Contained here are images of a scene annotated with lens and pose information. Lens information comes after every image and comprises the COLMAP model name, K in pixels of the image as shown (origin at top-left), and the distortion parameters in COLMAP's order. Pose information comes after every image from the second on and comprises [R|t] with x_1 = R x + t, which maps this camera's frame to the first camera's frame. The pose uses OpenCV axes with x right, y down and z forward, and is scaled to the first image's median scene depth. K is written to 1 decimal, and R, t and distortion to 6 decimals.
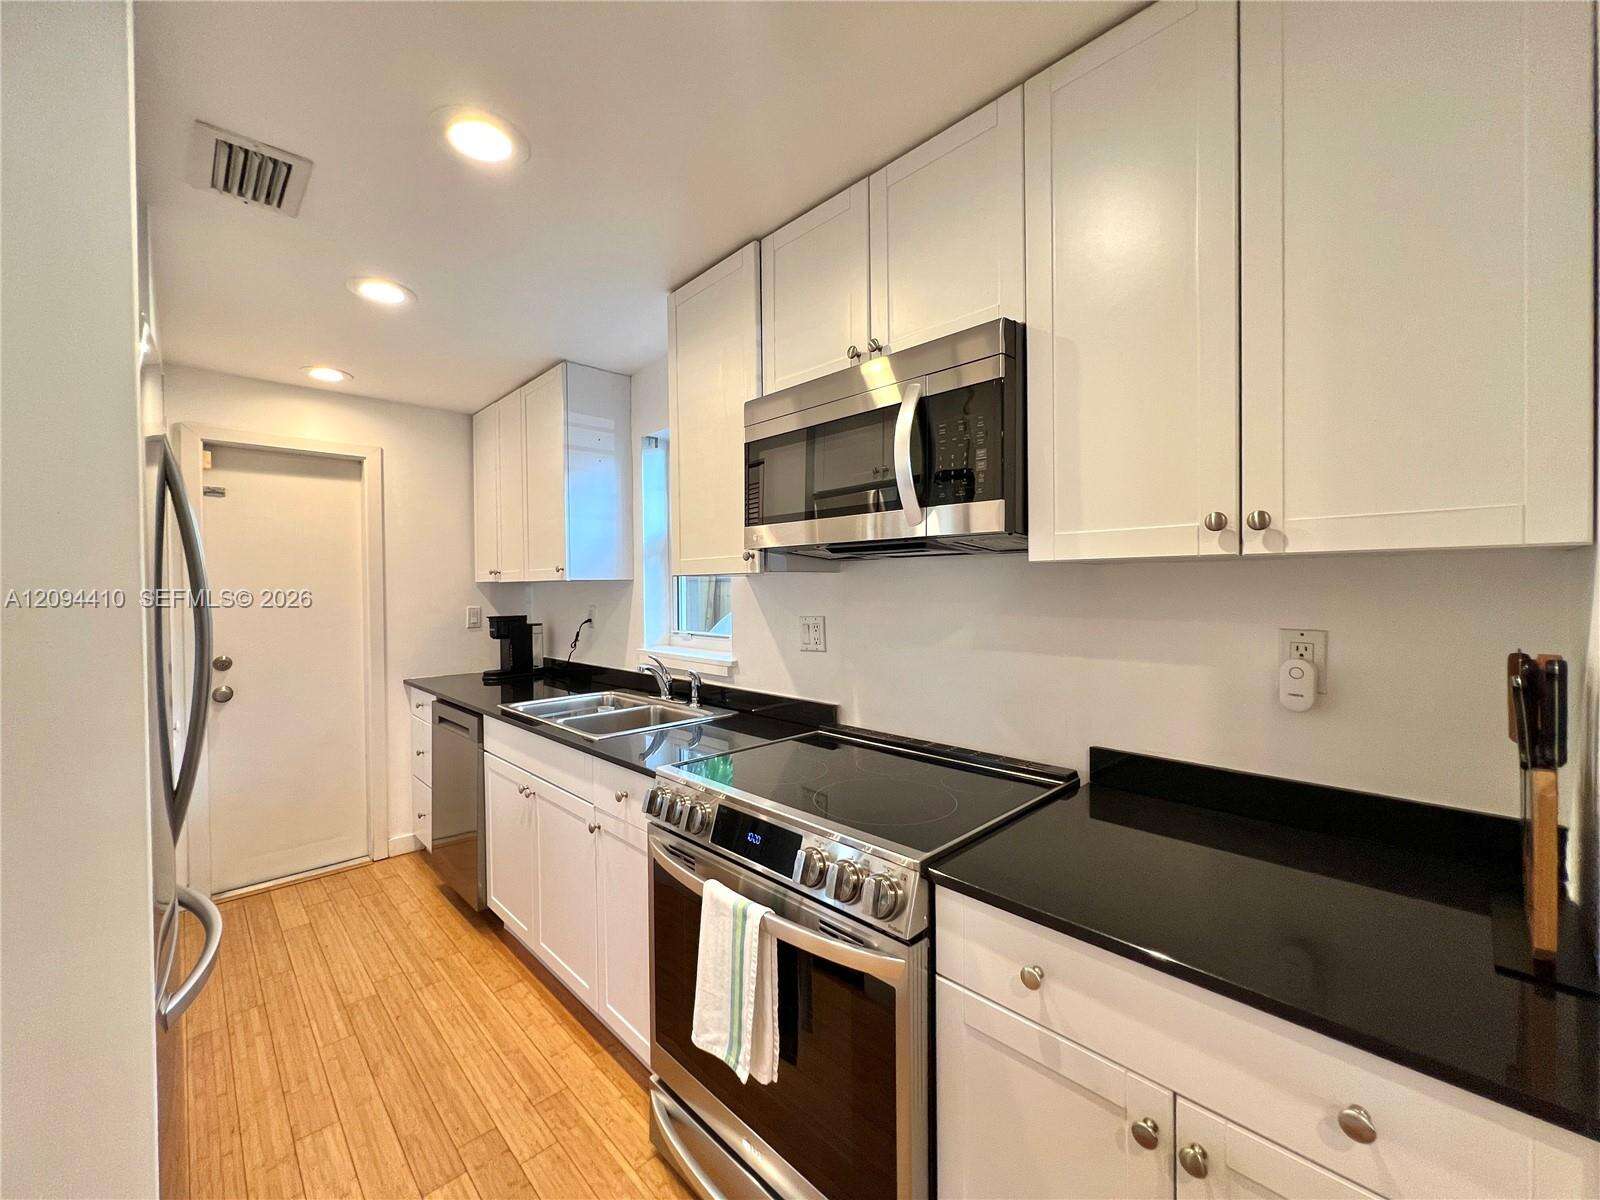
lens RADIAL K [[644.3, 0, 798.3], [0, 644.3, 594.2], [0, 0, 1]] dist [-0.000426, 0.000666]
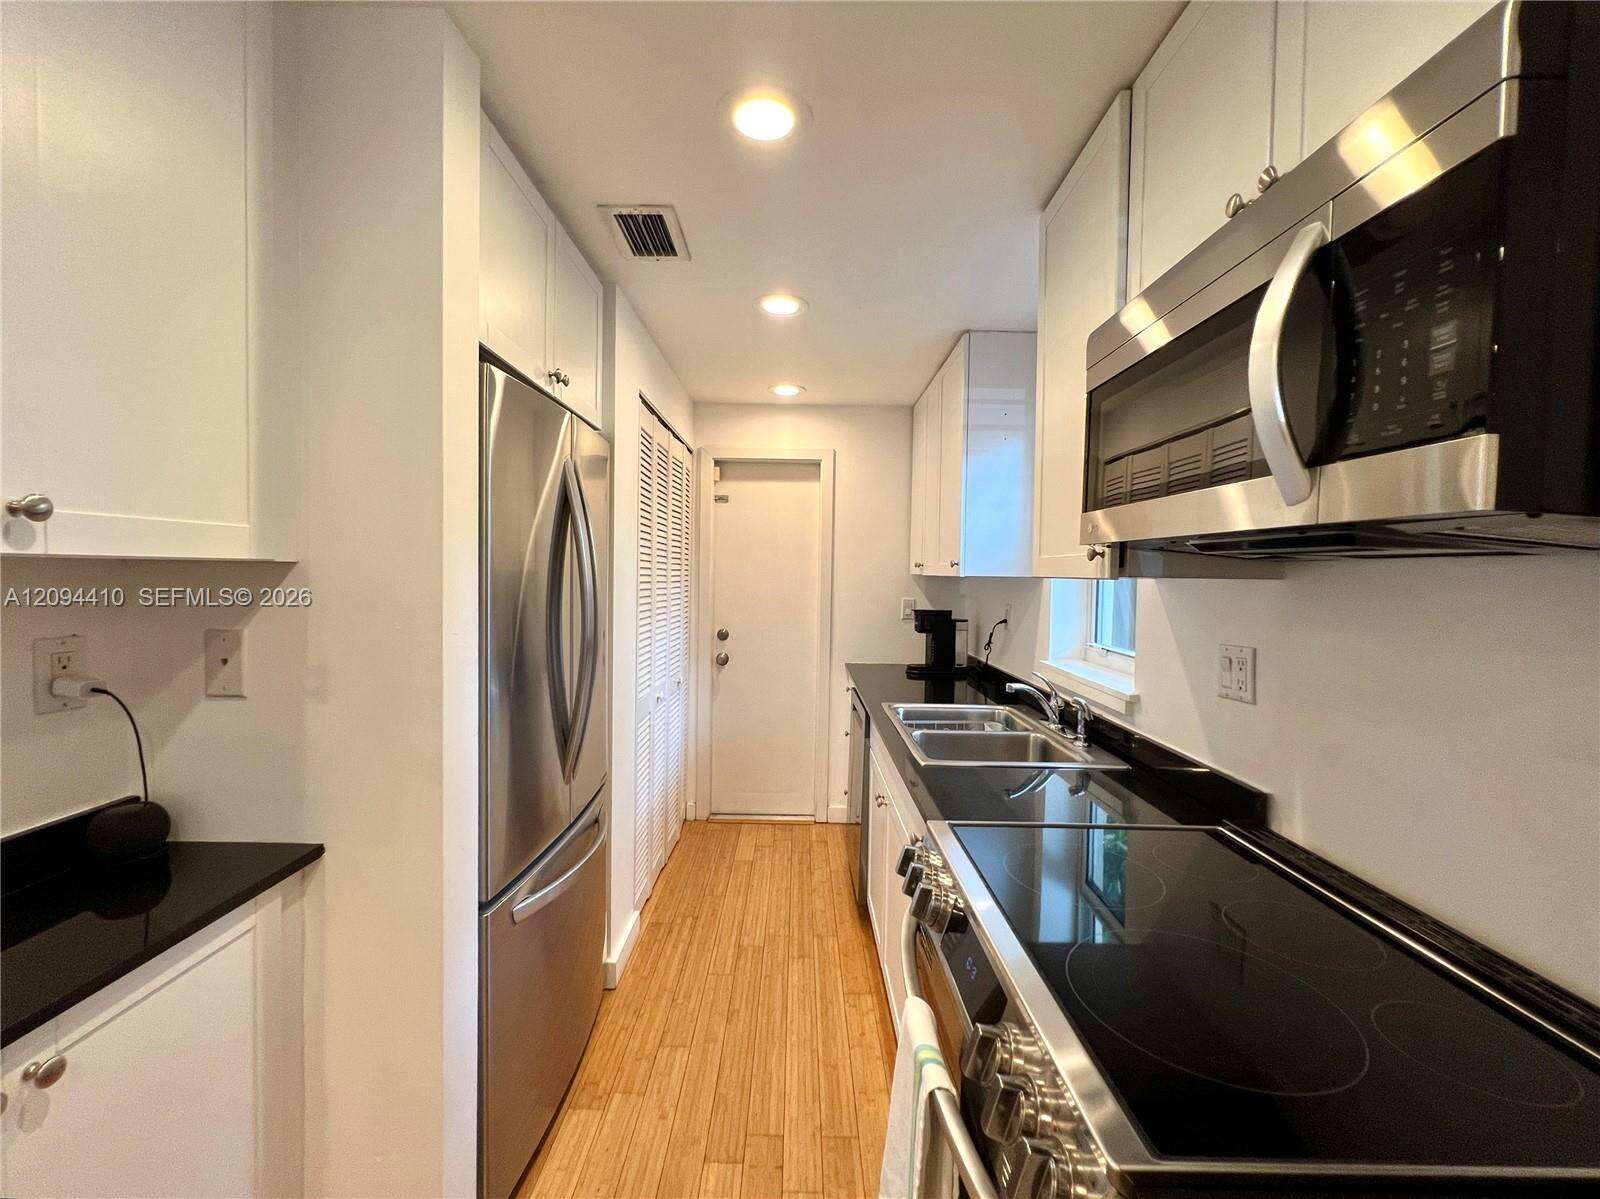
lens RADIAL K [[674.9, 0, 792.8], [0, 674.9, 592.4], [0, 0, 1]] dist [-0.000546, 0.000206]
pose [[0.714522, 0.042705, -0.698308, 0.173078], [-0.032093, 0.999085, 0.028261, -0.023611], [0.698876, 0.002218, 0.715239, 0.208951]]
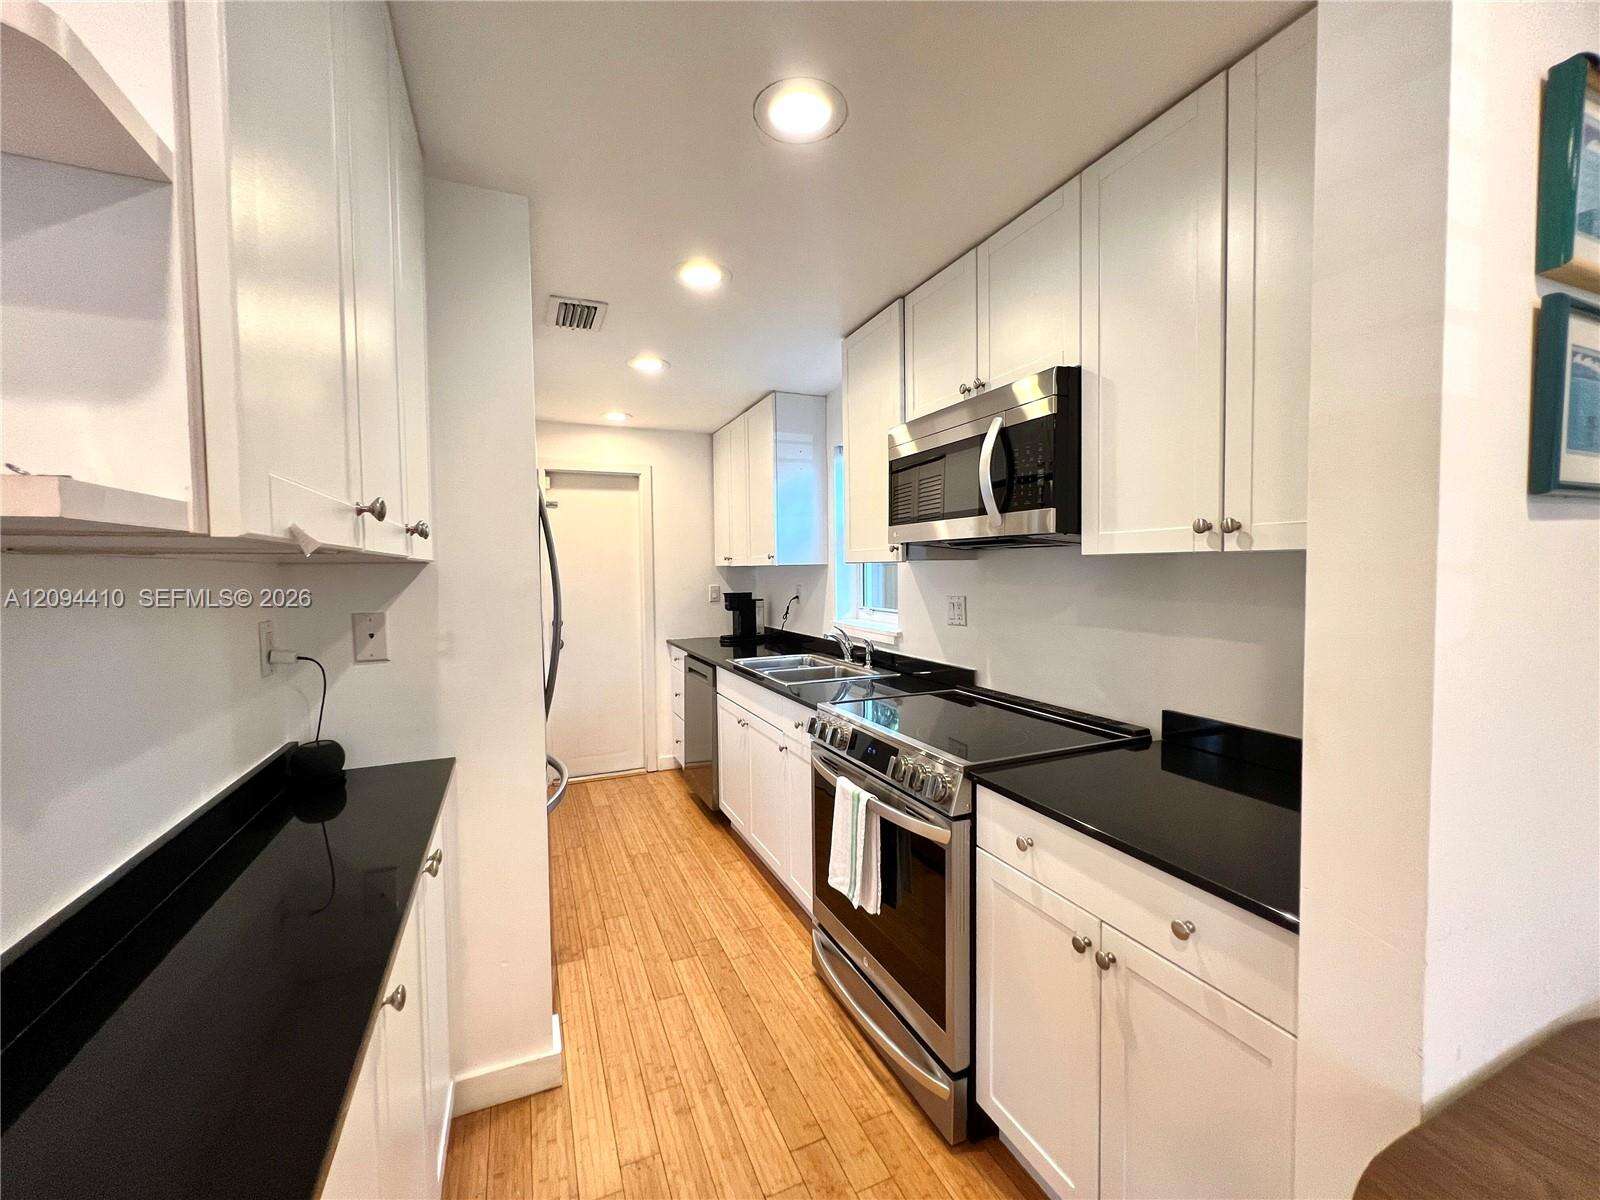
lens RADIAL K [[644.3, 0, 798.3], [0, 644.3, 594.2], [0, 0, 1]] dist [-0.000426, 0.000666]
pose [[0.936738, 0.013030, -0.349788, 0.165732], [-0.001556, 0.999452, 0.033065, -0.008583], [0.350027, -0.030429, 0.936245, -0.228641]]
